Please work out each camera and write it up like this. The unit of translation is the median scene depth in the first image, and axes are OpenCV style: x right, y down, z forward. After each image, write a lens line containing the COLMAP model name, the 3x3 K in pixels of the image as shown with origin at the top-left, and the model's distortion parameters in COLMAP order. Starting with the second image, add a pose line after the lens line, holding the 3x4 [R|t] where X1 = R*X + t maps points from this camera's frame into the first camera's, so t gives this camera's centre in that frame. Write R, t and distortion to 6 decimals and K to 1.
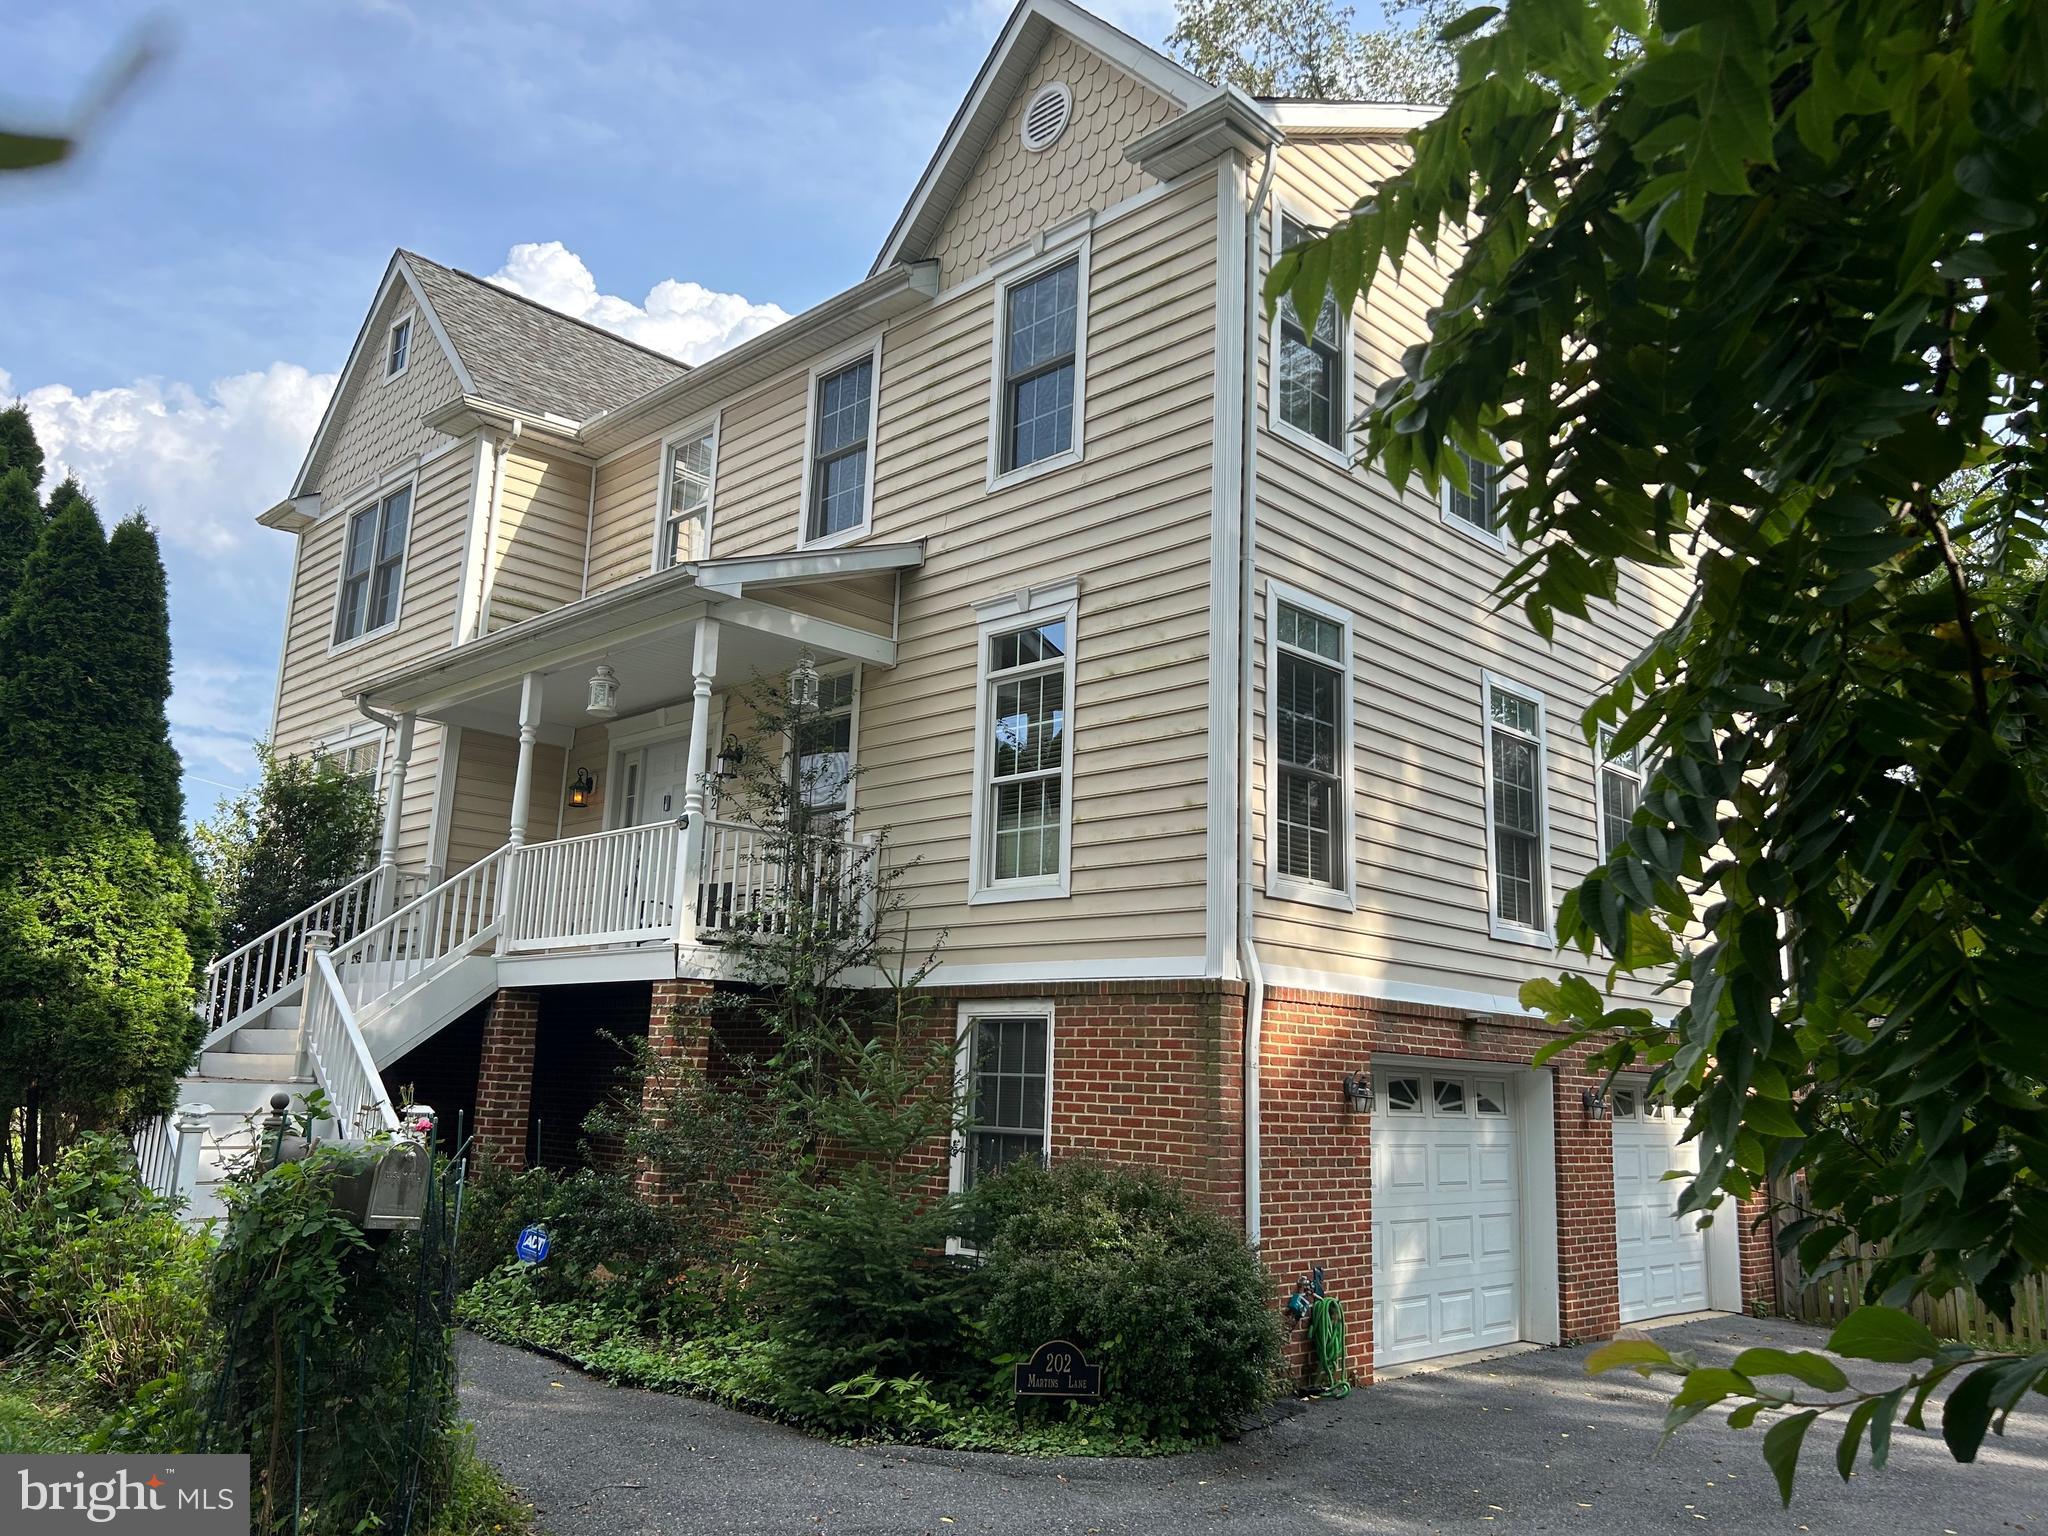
lens RADIAL K [[1542.2, 0, 1030.1], [0, 1542.2, 751.0], [0, 0, 1]] dist [0.009503, 0.010865]
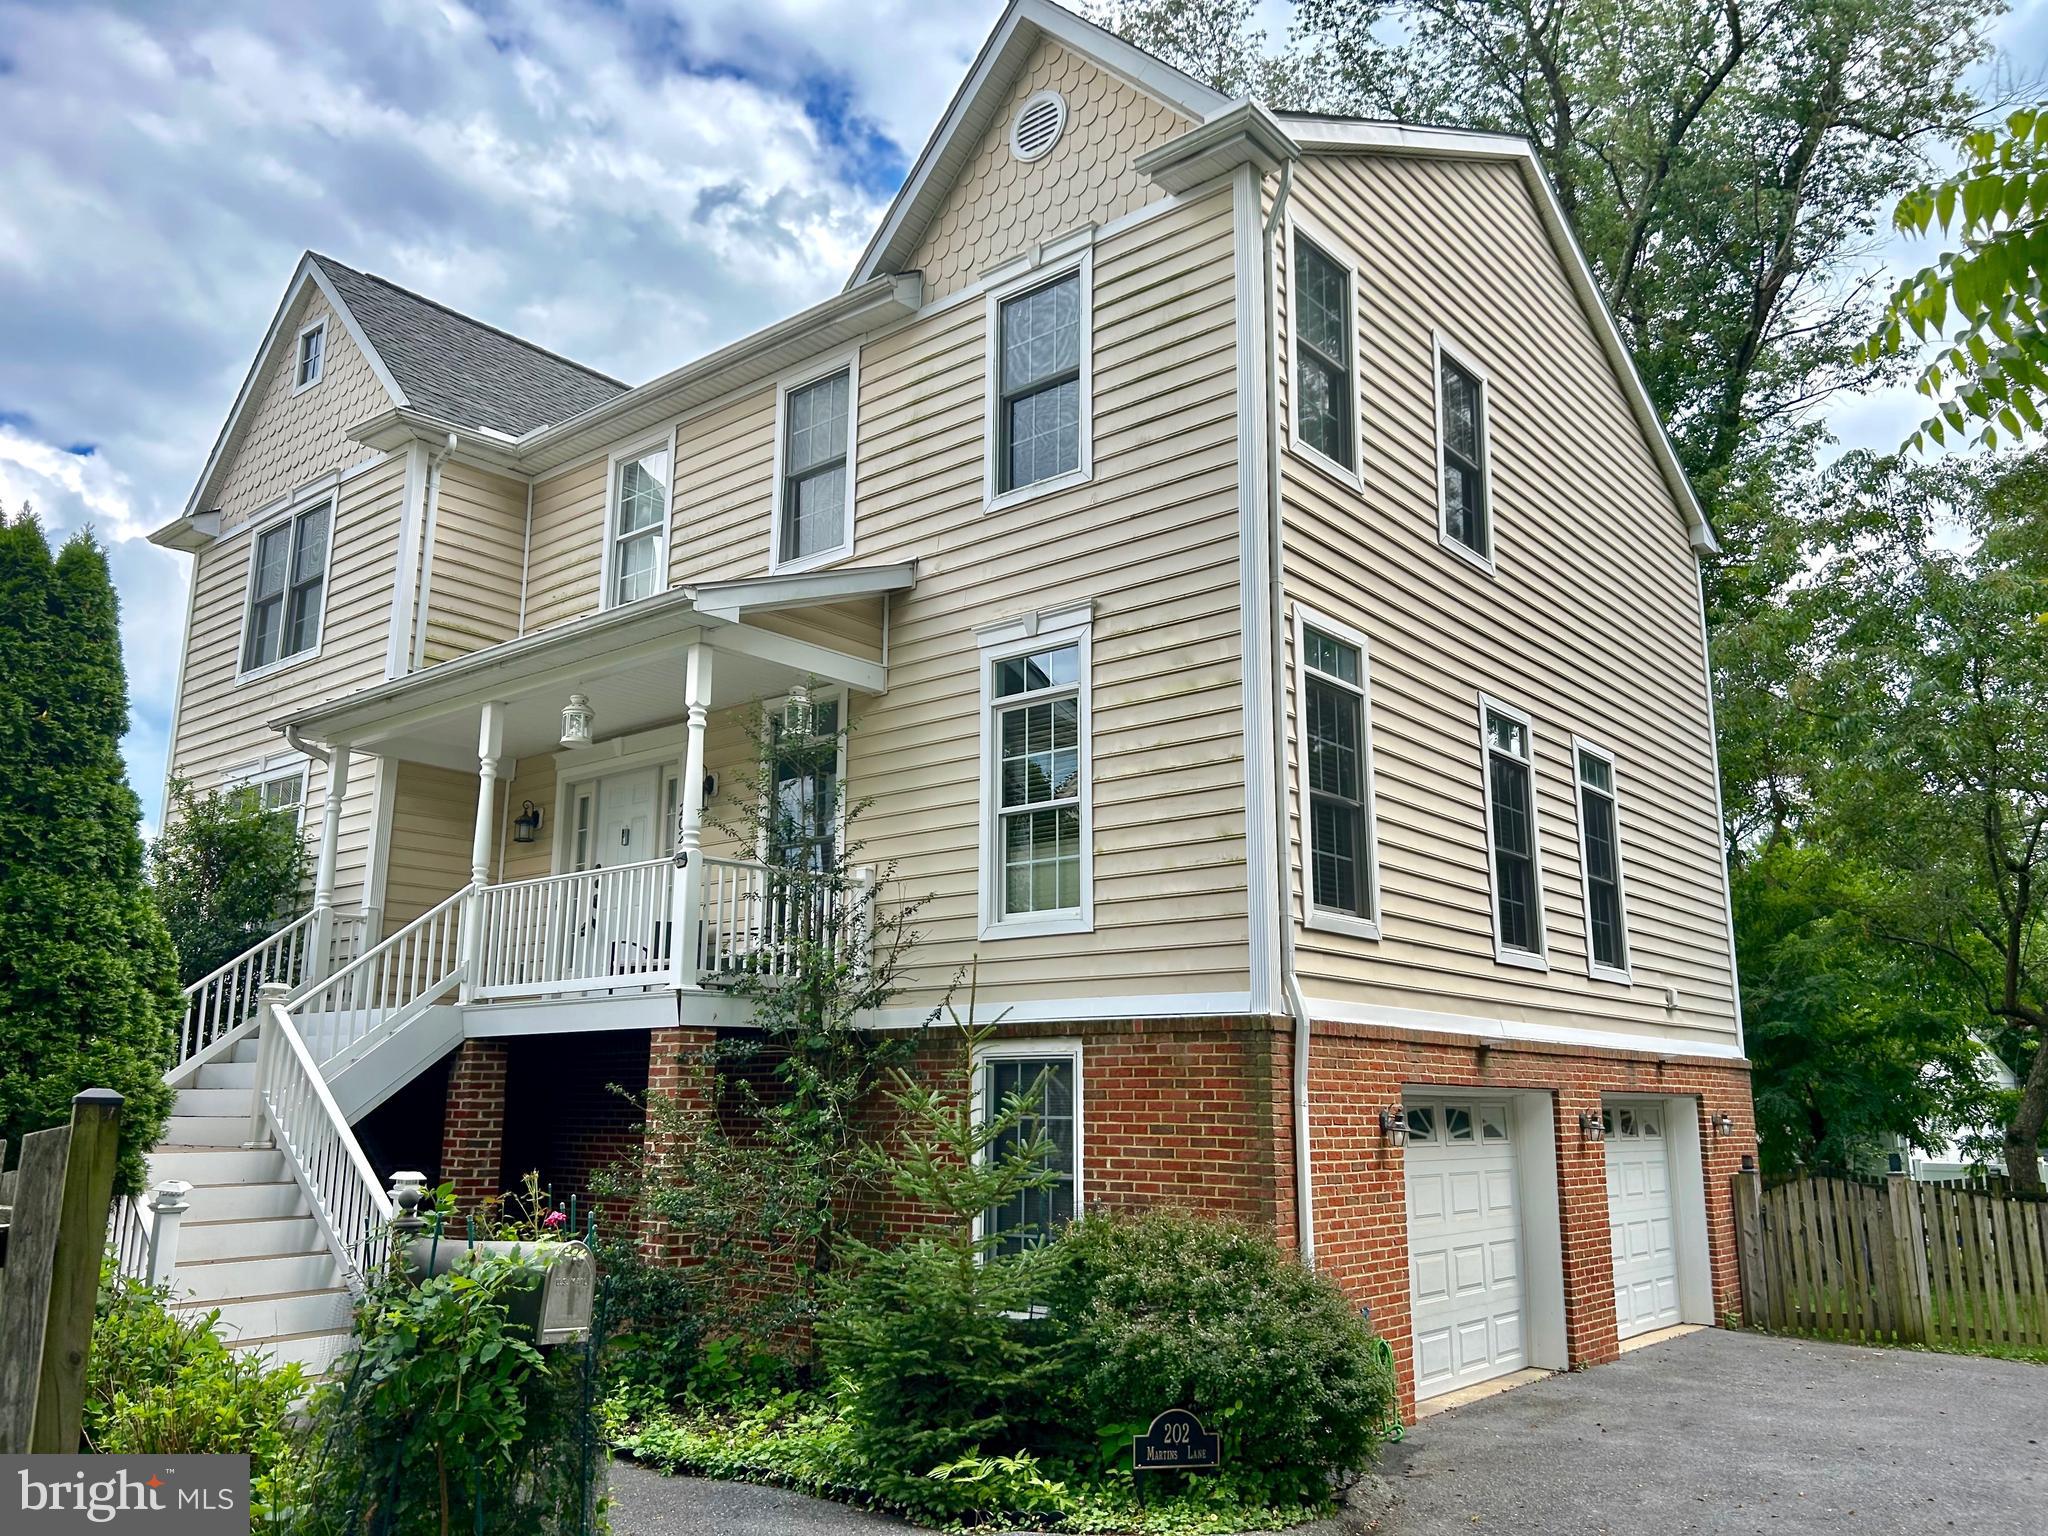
lens RADIAL K [[1542.2, 0, 1031.2], [0, 1542.2, 763.5], [0, 0, 1]] dist [0.009503, 0.010865]
pose [[0.996176, -0.010564, 0.086734, -0.091955], [0.010886, 0.999935, -0.003246, -0.007695], [-0.086694, 0.004178, 0.996226, 0.038672]]
